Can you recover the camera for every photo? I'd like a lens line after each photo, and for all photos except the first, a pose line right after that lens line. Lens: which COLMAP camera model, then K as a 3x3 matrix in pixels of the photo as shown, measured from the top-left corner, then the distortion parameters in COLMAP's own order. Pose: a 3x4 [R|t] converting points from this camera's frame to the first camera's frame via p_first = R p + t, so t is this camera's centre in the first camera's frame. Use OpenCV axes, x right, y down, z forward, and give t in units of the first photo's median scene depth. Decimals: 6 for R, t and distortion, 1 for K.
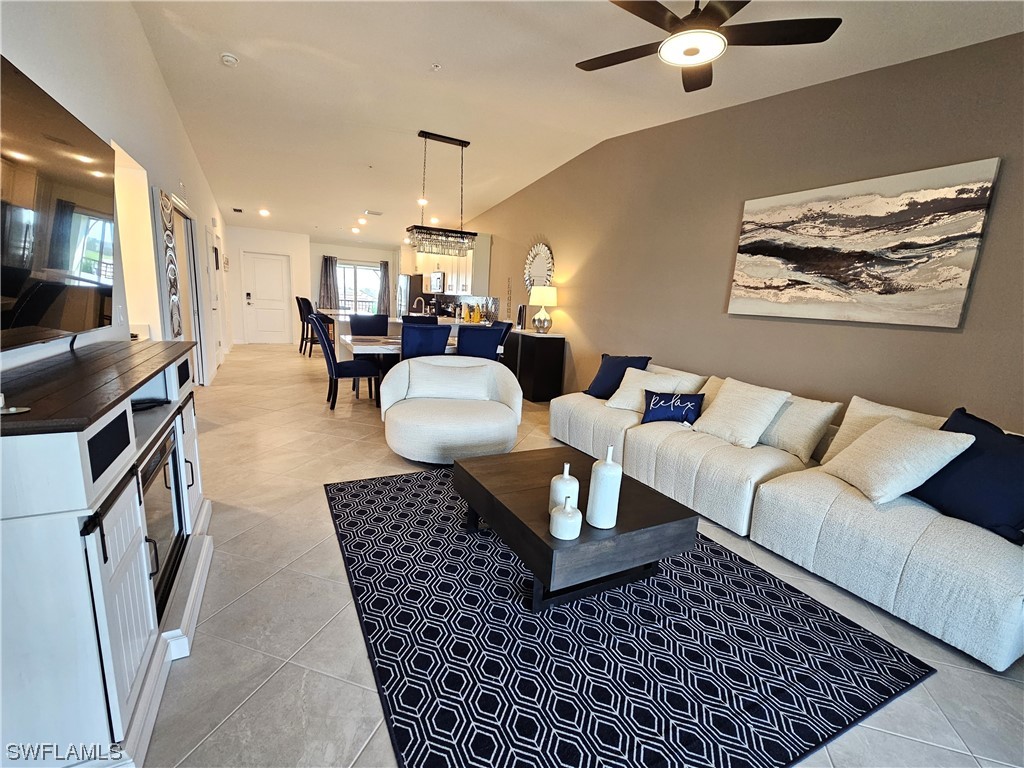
lens RADIAL K [[422.8, 0, 505.3], [0, 422.8, 382.0], [0, 0, 1]] dist [-0.004675, -0.000756]
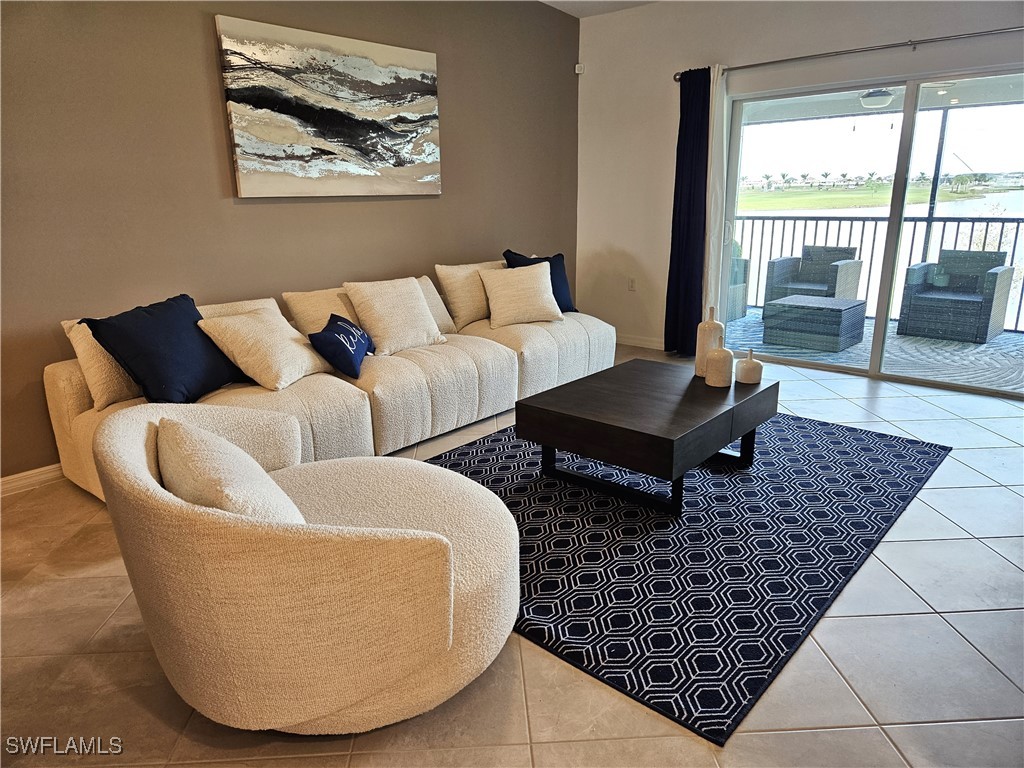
lens RADIAL K [[678.1, 0, 508.2], [0, 678.1, 384.8], [0, 0, 1]] dist [0.005736, -0.001097]
pose [[-0.327293, -0.303299, 0.894924, -0.760388], [0.182852, 0.908856, 0.374894, -0.267090], [-0.927062, 0.286339, -0.242004, 1.175157]]
